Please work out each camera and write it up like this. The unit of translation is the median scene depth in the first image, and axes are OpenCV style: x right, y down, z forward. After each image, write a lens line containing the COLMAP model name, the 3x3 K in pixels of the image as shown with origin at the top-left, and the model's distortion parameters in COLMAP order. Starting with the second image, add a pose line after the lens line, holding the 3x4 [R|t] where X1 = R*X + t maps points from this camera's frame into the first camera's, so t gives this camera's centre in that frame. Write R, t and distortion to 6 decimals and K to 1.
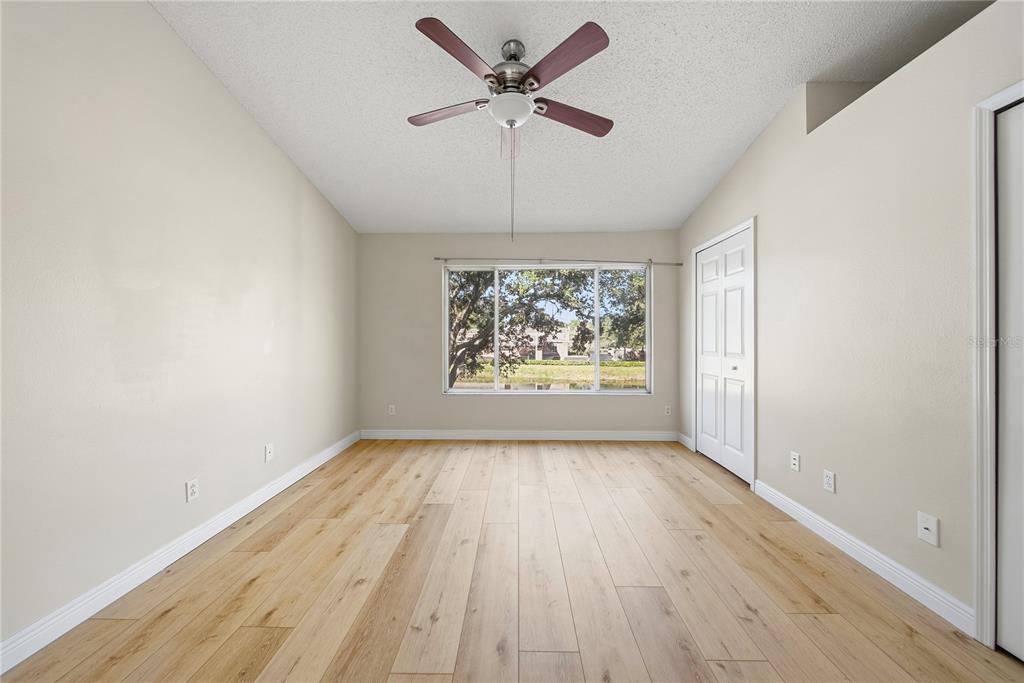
lens RADIAL K [[367.0, 0, 506.5], [0, 367.0, 338.6], [0, 0, 1]] dist [-0.002985, -0.001223]
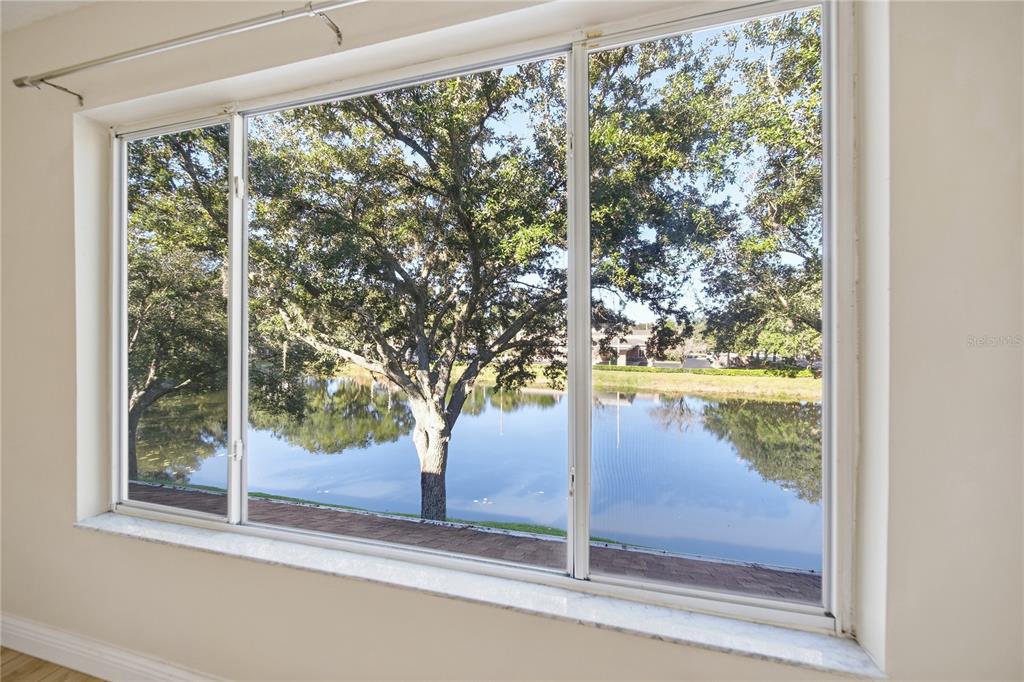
lens RADIAL K [[367.0, 0, 506.5], [0, 367.0, 338.1], [0, 0, 1]] dist [-0.002985, -0.001223]
pose [[0.973173, -0.000660, -0.230076, 0.072559], [-0.001475, 0.999957, -0.009107, -0.001155], [0.230072, 0.009202, 0.973130, 0.221322]]
